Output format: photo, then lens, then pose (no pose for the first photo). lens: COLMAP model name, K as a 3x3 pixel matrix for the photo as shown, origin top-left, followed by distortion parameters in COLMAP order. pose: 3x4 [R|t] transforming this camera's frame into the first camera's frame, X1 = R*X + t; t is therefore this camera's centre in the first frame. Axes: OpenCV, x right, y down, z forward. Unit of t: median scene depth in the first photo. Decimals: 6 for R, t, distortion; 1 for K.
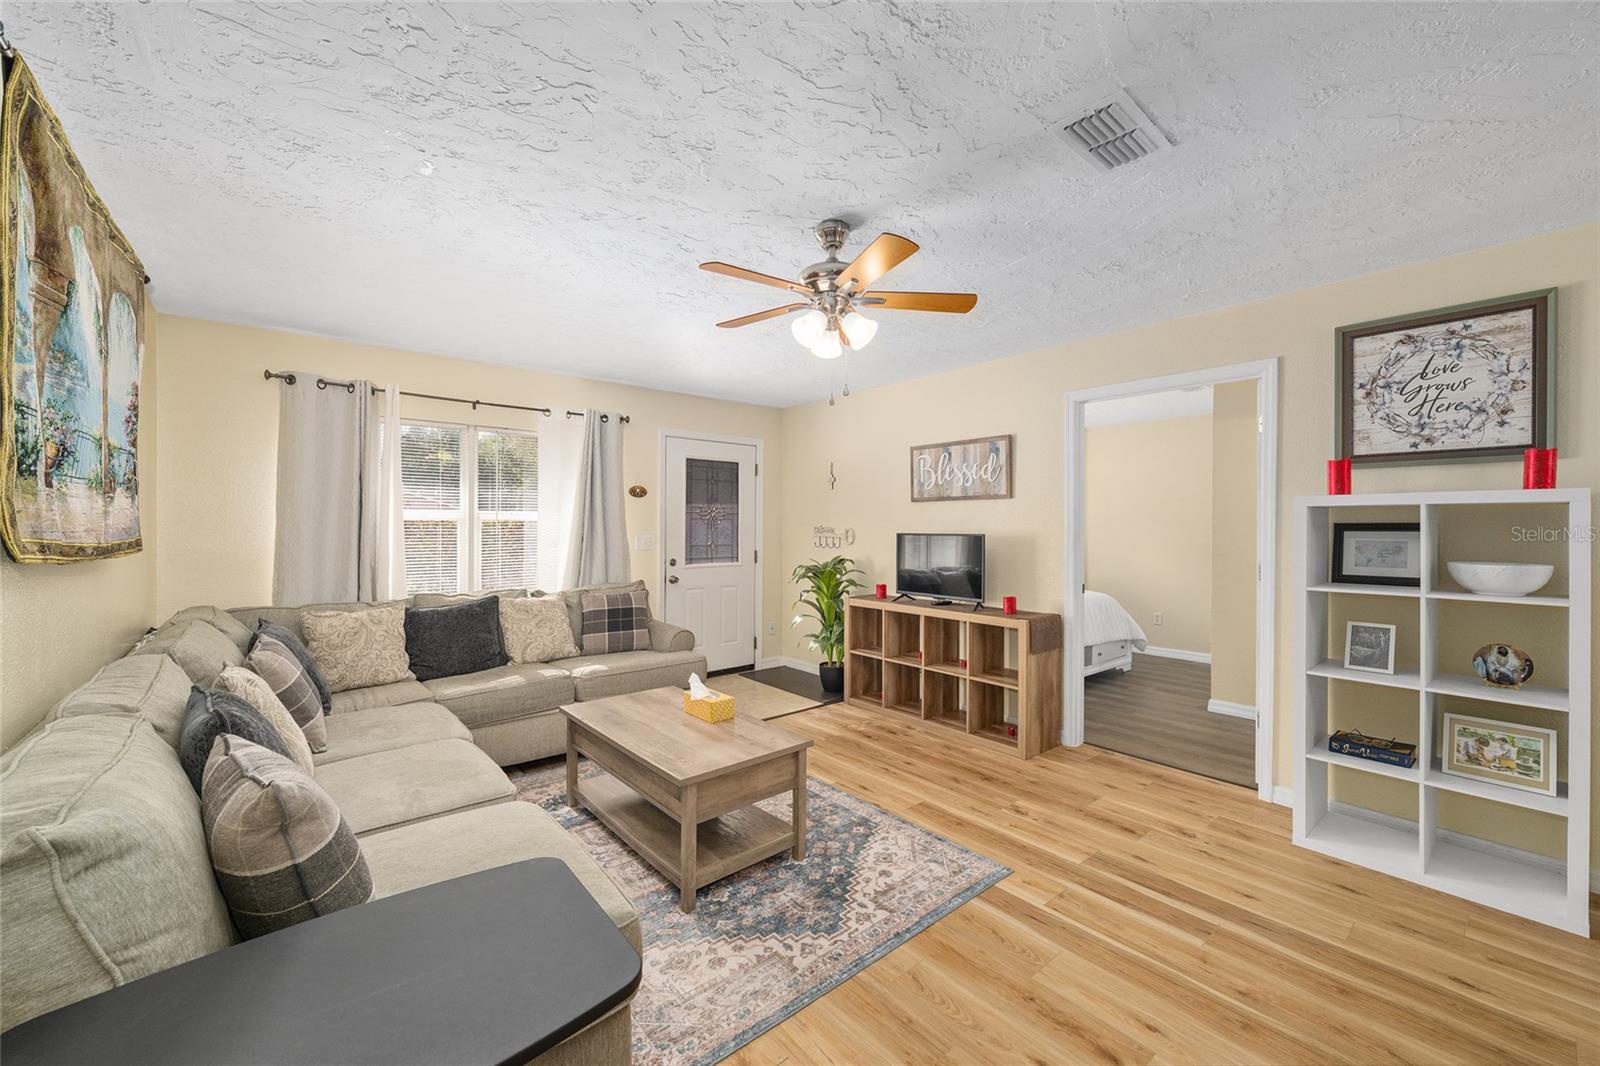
lens RADIAL K [[624.5, 0, 798.9], [0, 624.5, 526.8], [0, 0, 1]] dist [-0.001955, -0.000105]
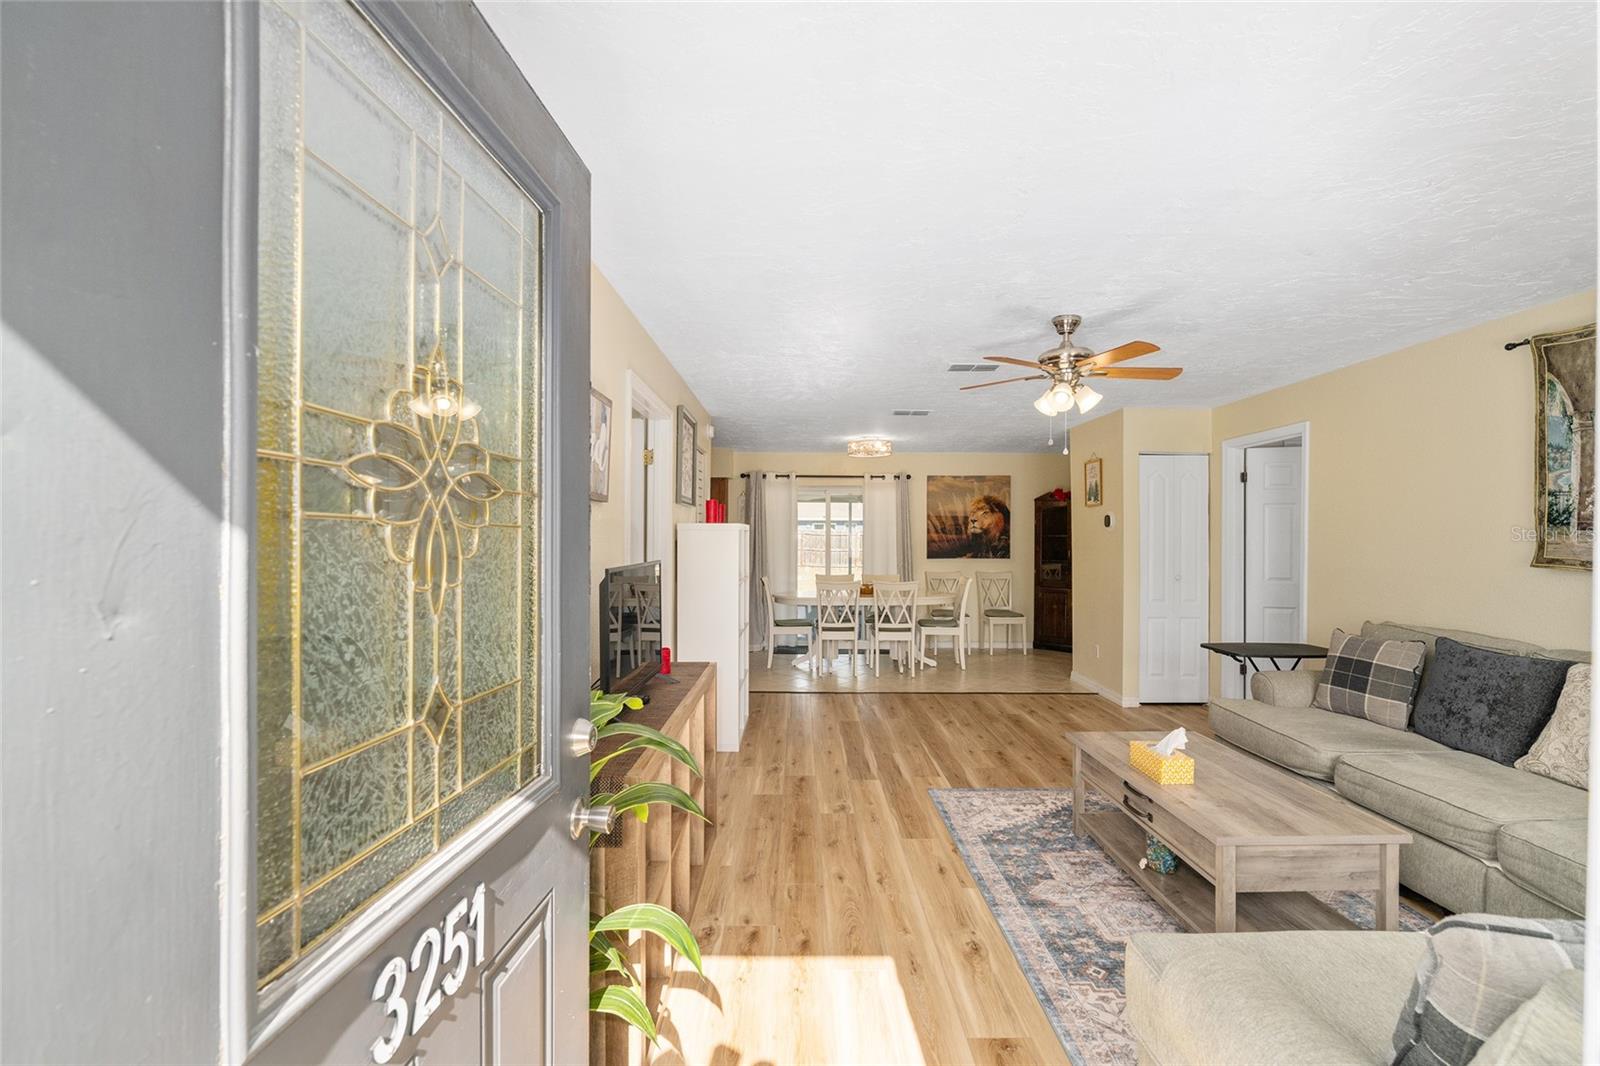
lens RADIAL K [[681.7, 0, 800.2], [0, 681.7, 537.1], [0, 0, 1]] dist [-0.000878, 0.000043]
pose [[-0.767745, -0.005258, 0.640734, -0.377079], [-0.003571, 0.999986, 0.003928, -0.022262], [-0.640746, 0.000728, -0.767753, 2.115488]]
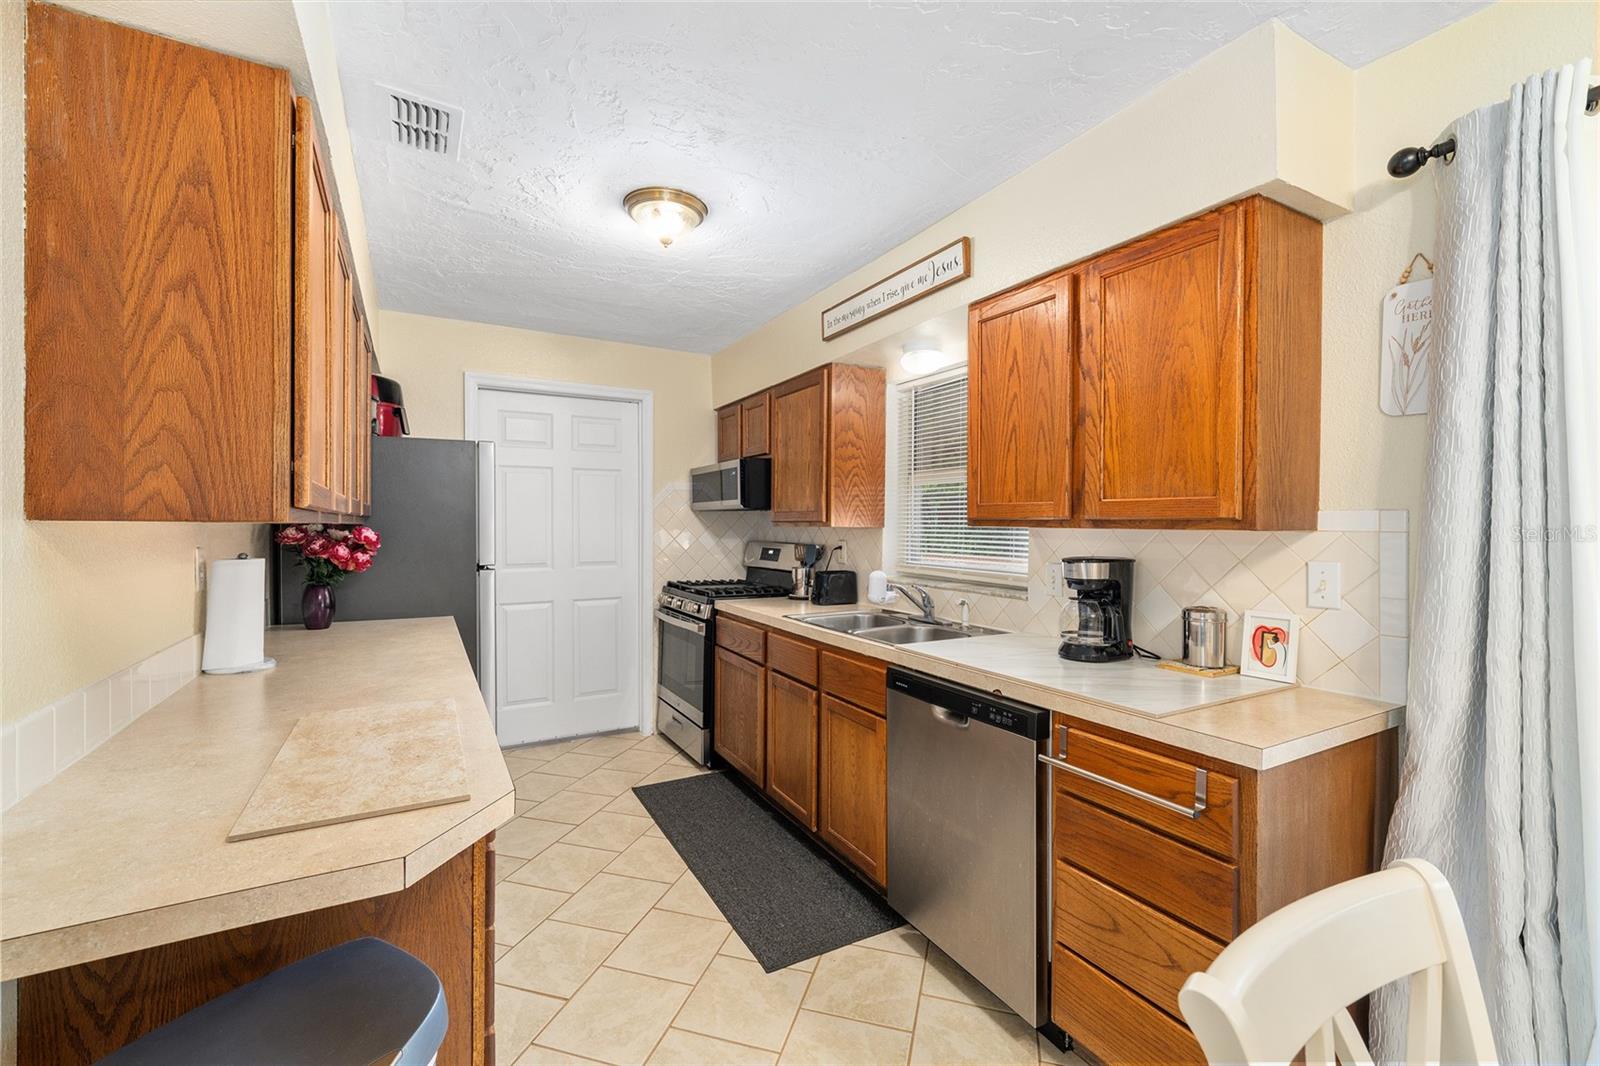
lens RADIAL K [[660.6, 0, 804.5], [0, 660.6, 526.1], [0, 0, 1]] dist [0.000309, 0.000049]
pose [[0.184402, -0.008340, 0.982816, 1.198944], [-0.000231, 0.999964, 0.008529, 0.004015], [-0.982851, -0.001799, 0.184393, 0.272549]]
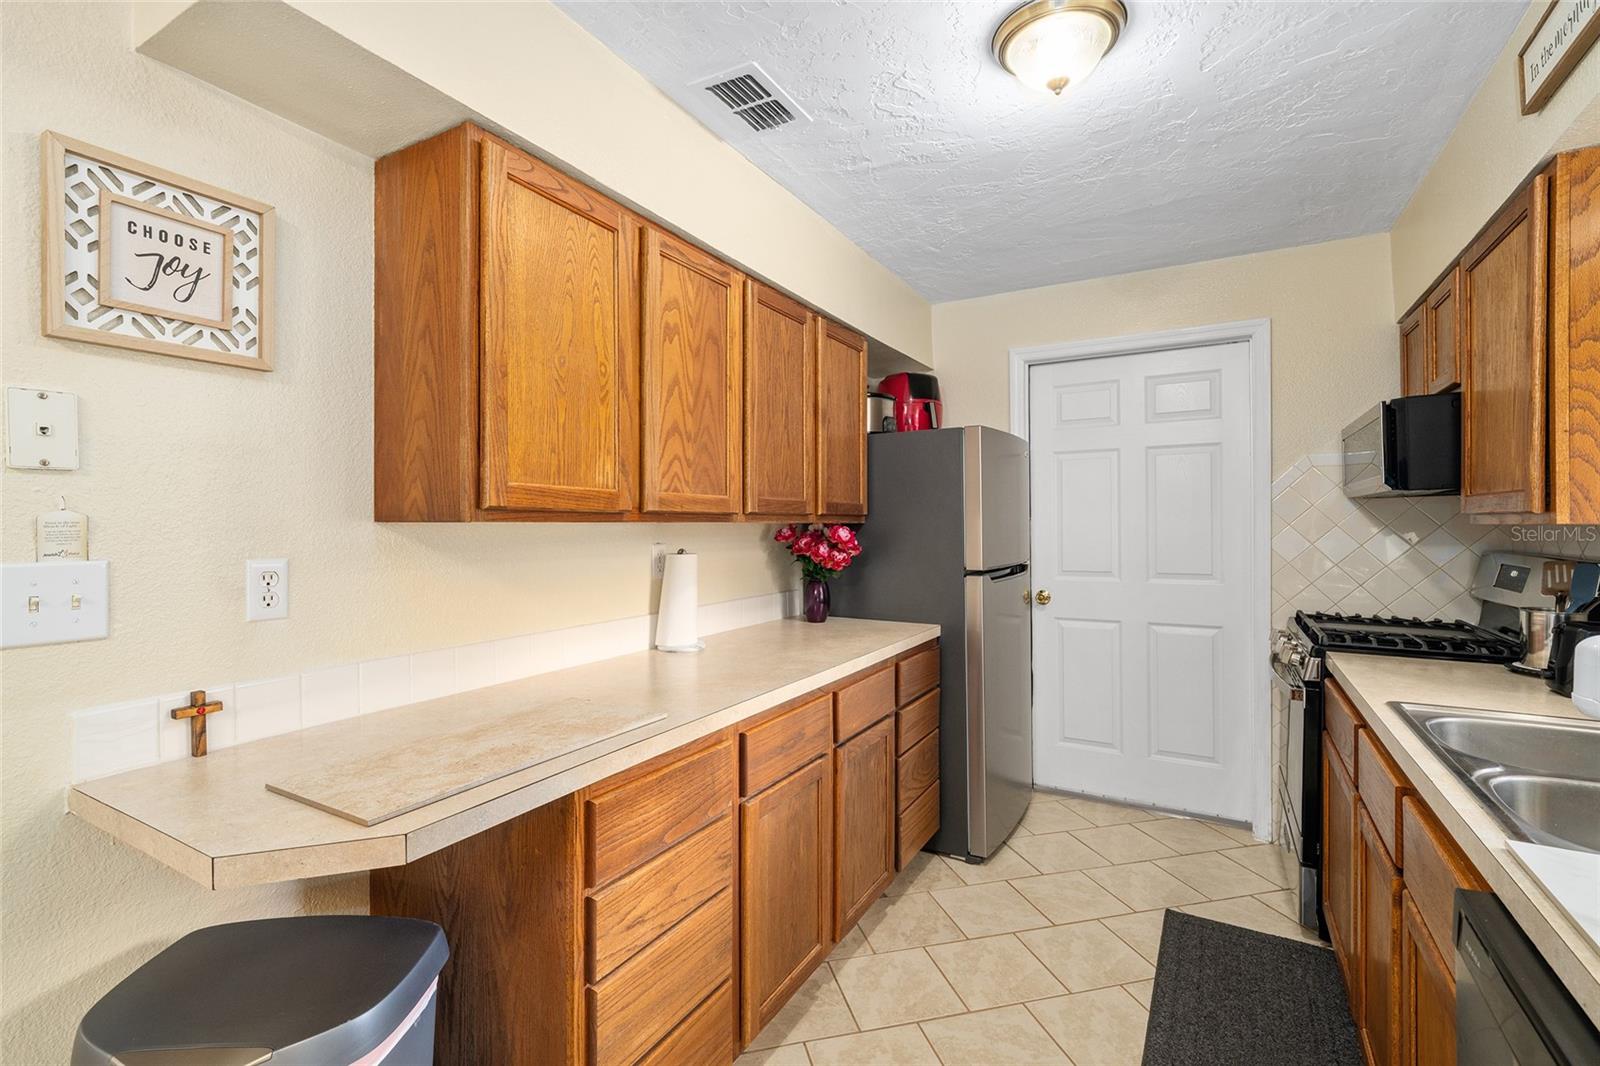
lens RADIAL K [[721.7, 0, 798.2], [0, 721.7, 522.9], [0, 0, 1]] dist [-0.001866, -0.000515]
pose [[0.942481, -0.009719, 0.334117, 1.601068], [0.010025, 0.999949, 0.000808, 0.007596], [-0.334108, 0.002588, 0.942531, 0.109757]]
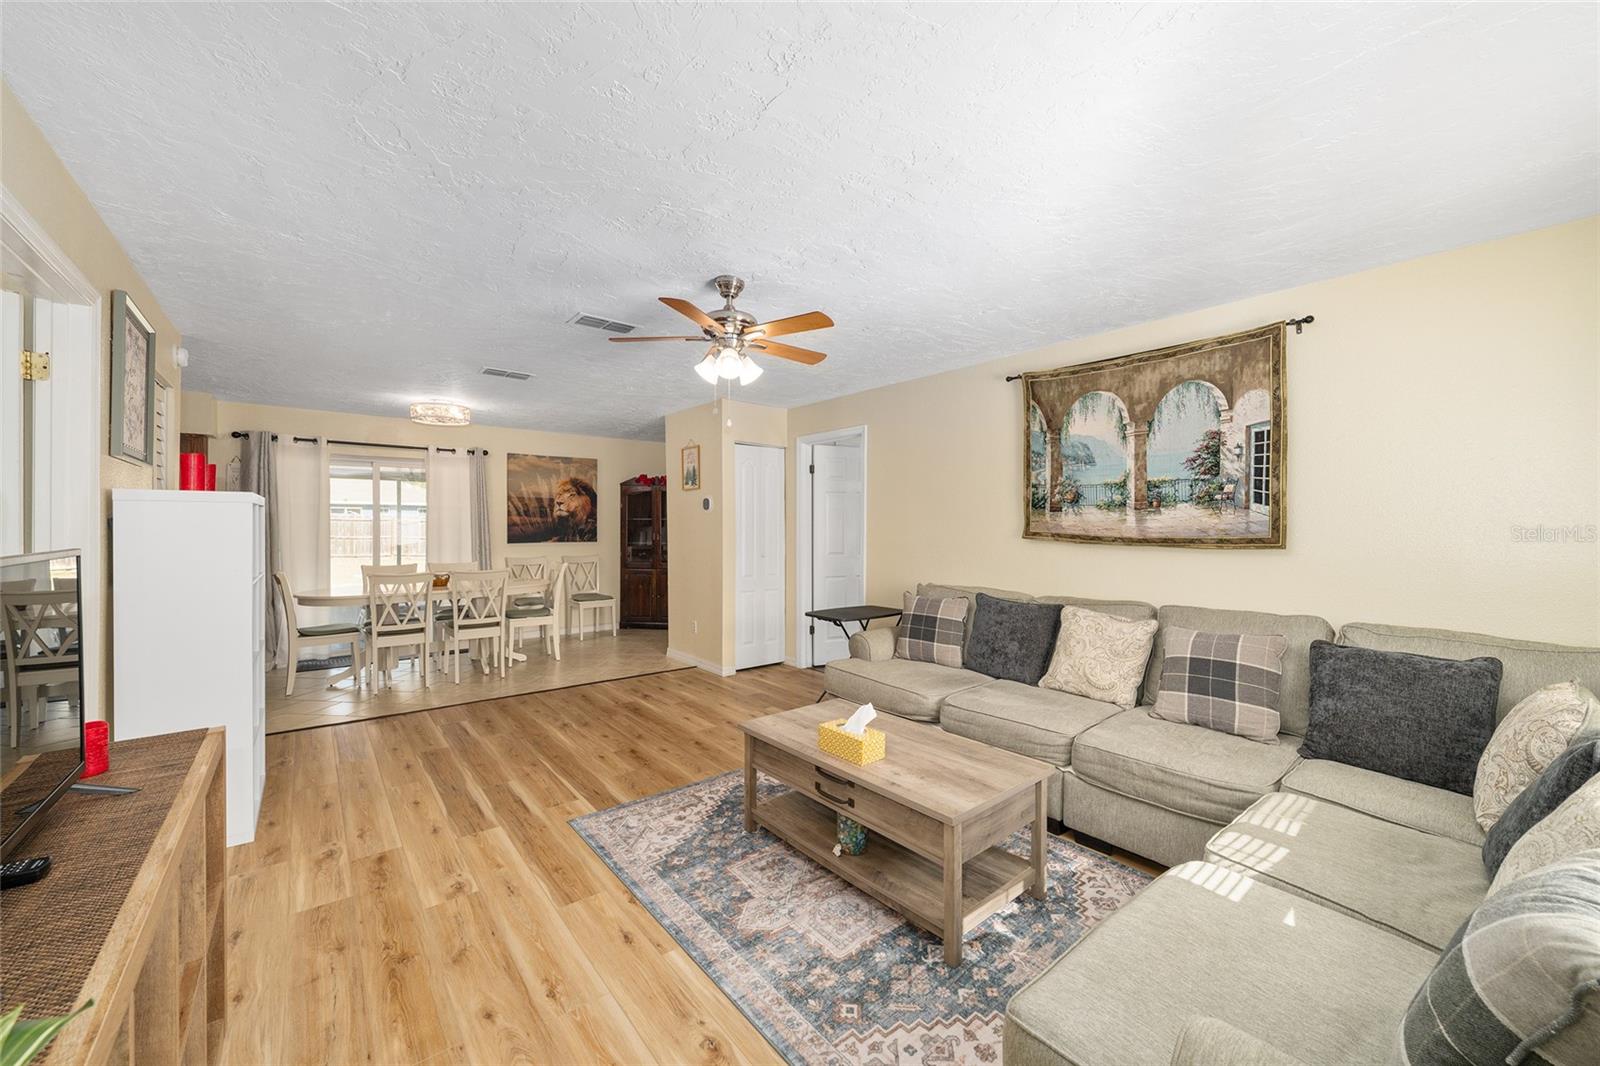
lens RADIAL K [[613.4, 0, 798.9], [0, 613.4, 527.3], [0, 0, 1]] dist [-0.001418, -0.000186]
pose [[-0.999814, -0.005740, 0.018437, -0.092468], [-0.005617, 0.999962, 0.006705, -0.004693], [-0.018475, 0.006600, -0.999808, 1.899679]]
